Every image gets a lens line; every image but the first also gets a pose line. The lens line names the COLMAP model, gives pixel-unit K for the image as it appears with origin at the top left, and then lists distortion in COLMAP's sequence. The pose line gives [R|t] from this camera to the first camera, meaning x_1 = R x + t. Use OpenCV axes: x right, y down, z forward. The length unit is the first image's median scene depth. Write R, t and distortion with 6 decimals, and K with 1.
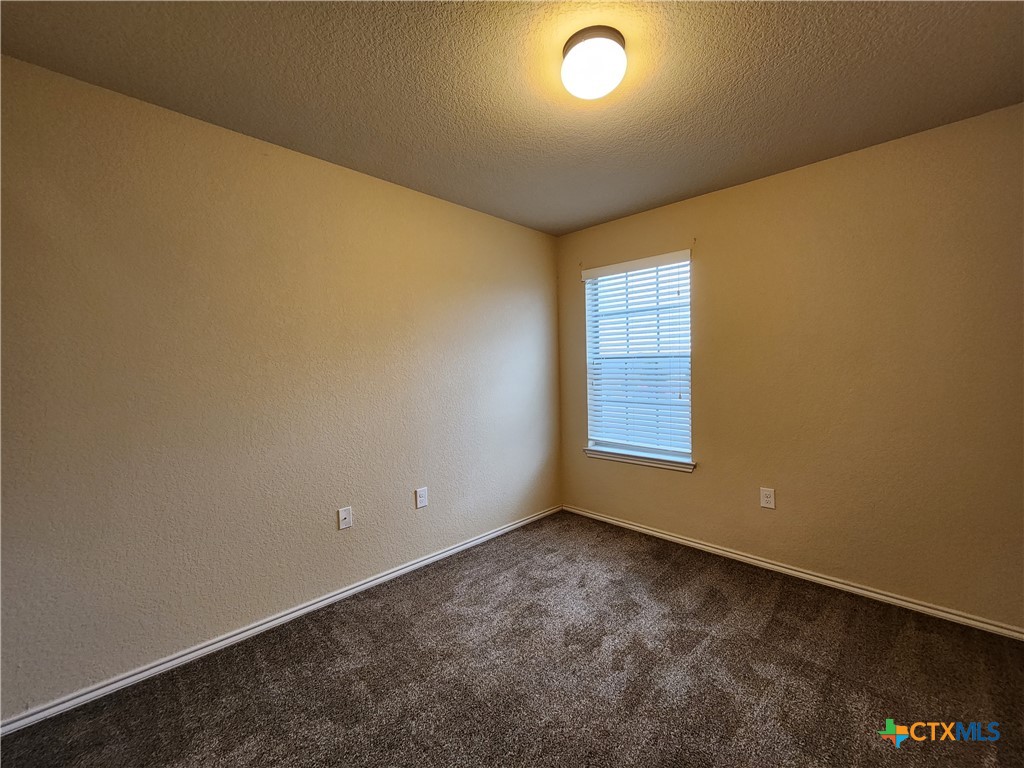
lens RADIAL K [[413.1, 0, 520.3], [0, 413.1, 373.6], [0, 0, 1]] dist [-0.001403, -0.000169]
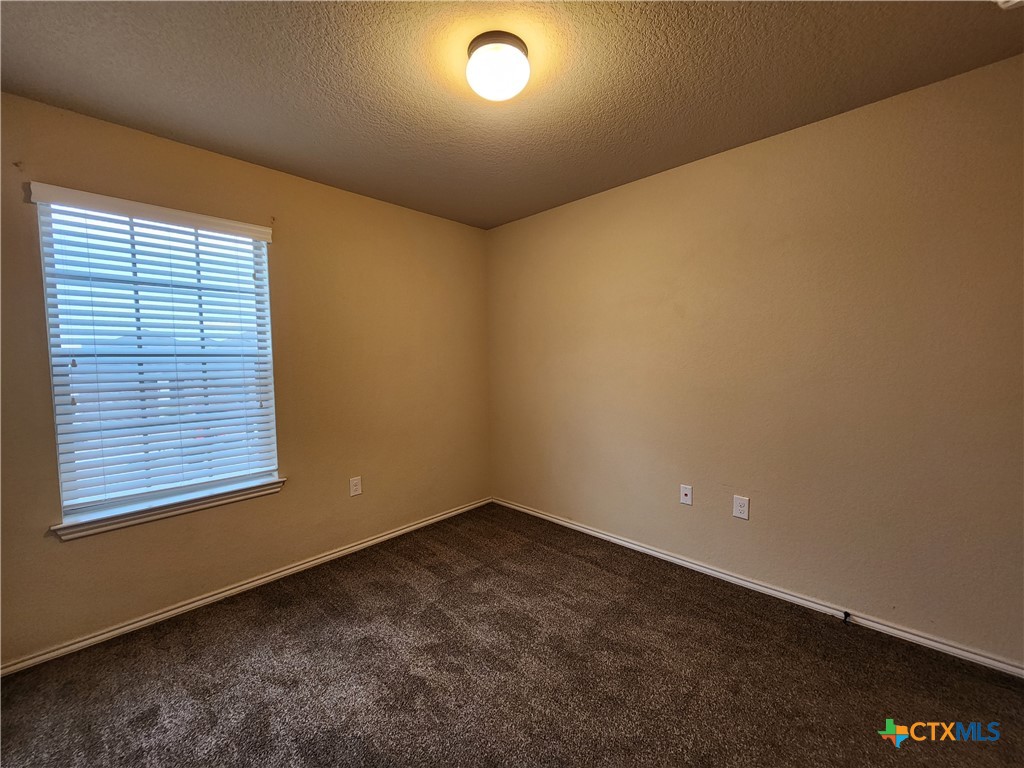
lens RADIAL K [[392.9, 0, 540.9], [0, 392.9, 374.0], [0, 0, 1]] dist [0.003116, 0.000140]
pose [[0.001934, -0.019788, 0.999802, -0.437019], [0.043588, 0.998856, 0.019685, 0.006634], [-0.999048, 0.043541, 0.002795, 0.502866]]
